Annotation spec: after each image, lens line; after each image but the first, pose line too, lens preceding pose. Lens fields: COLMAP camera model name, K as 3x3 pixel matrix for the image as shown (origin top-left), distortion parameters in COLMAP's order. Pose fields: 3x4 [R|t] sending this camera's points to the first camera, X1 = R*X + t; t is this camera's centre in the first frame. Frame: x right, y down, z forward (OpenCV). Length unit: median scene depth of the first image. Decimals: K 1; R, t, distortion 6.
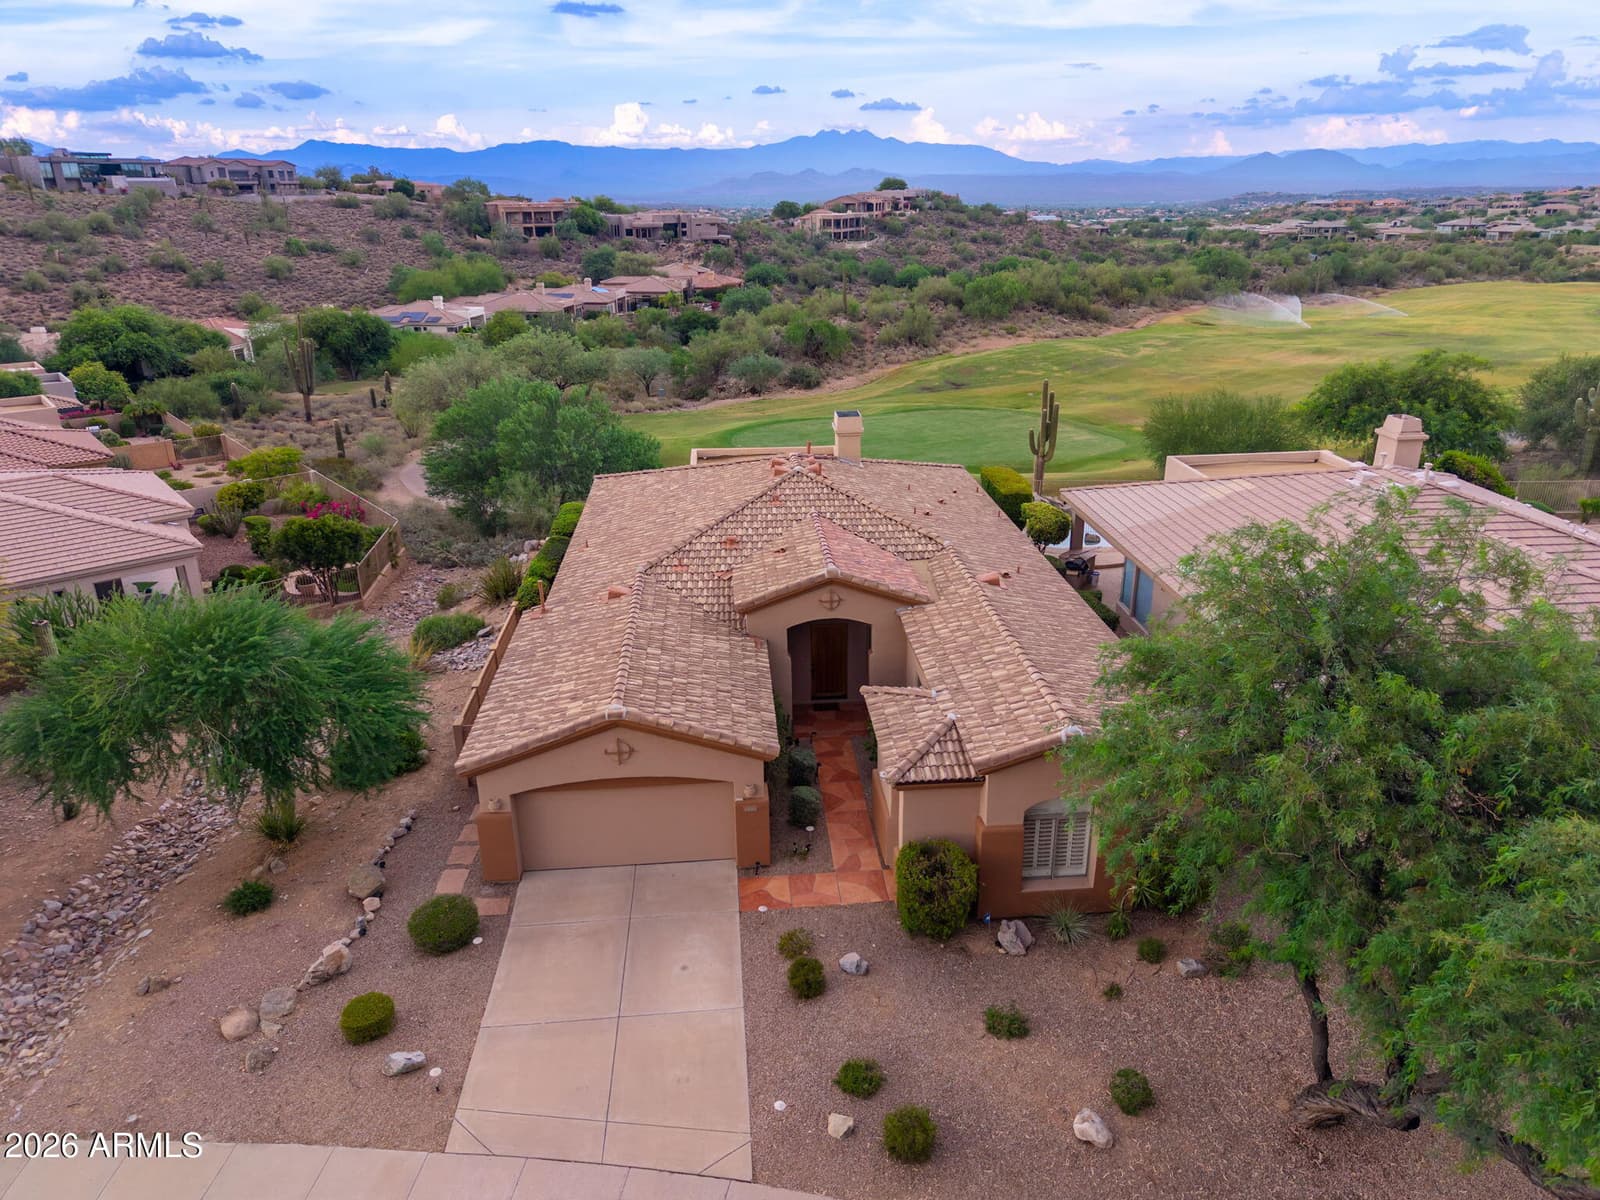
lens RADIAL K [[1066.2, 0, 796.1], [0, 1066.2, 625.3], [0, 0, 1]] dist [0.045220, -0.027614]
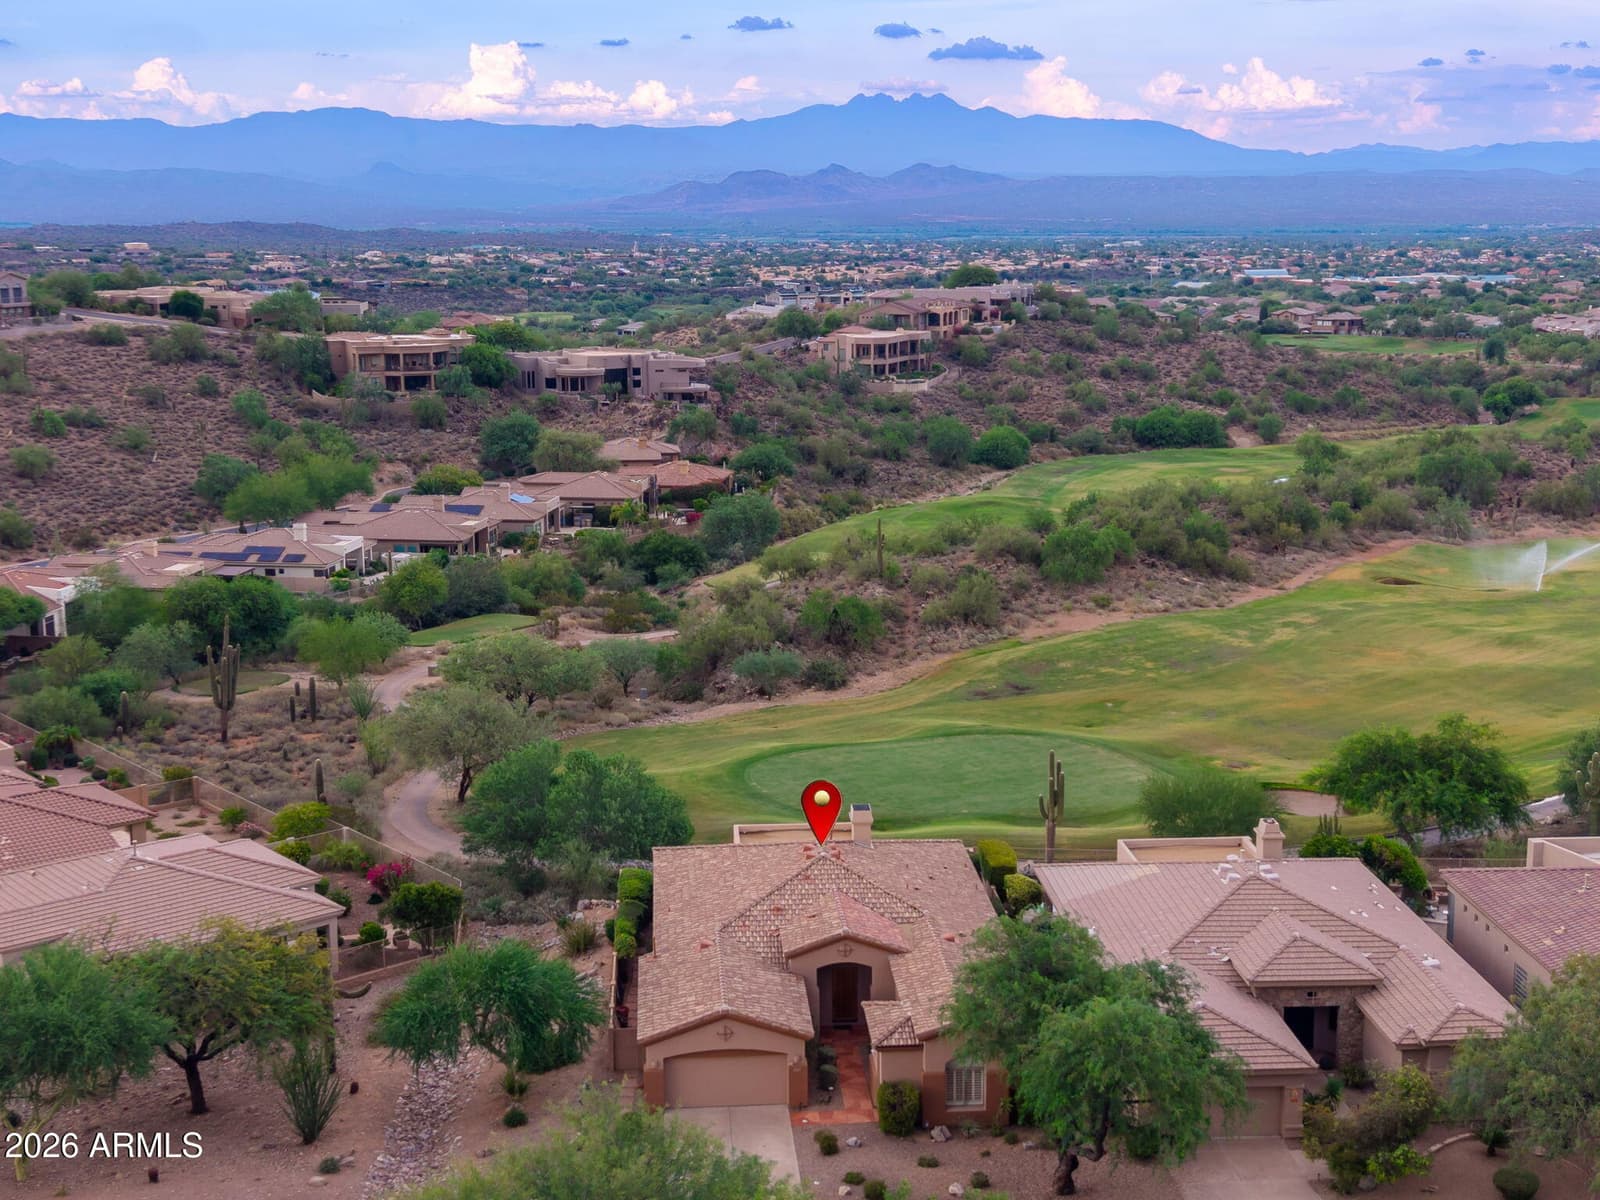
lens RADIAL K [[2121.6, 0, 789.3], [0, 2121.6, 606.3], [0, 0, 1]] dist [0.159537, 0.000000]
pose [[0.999944, 0.006079, -0.008669, -0.002459], [-0.007658, 0.980657, -0.195586, 0.009333], [0.007312, 0.195641, 0.980648, -0.214812]]
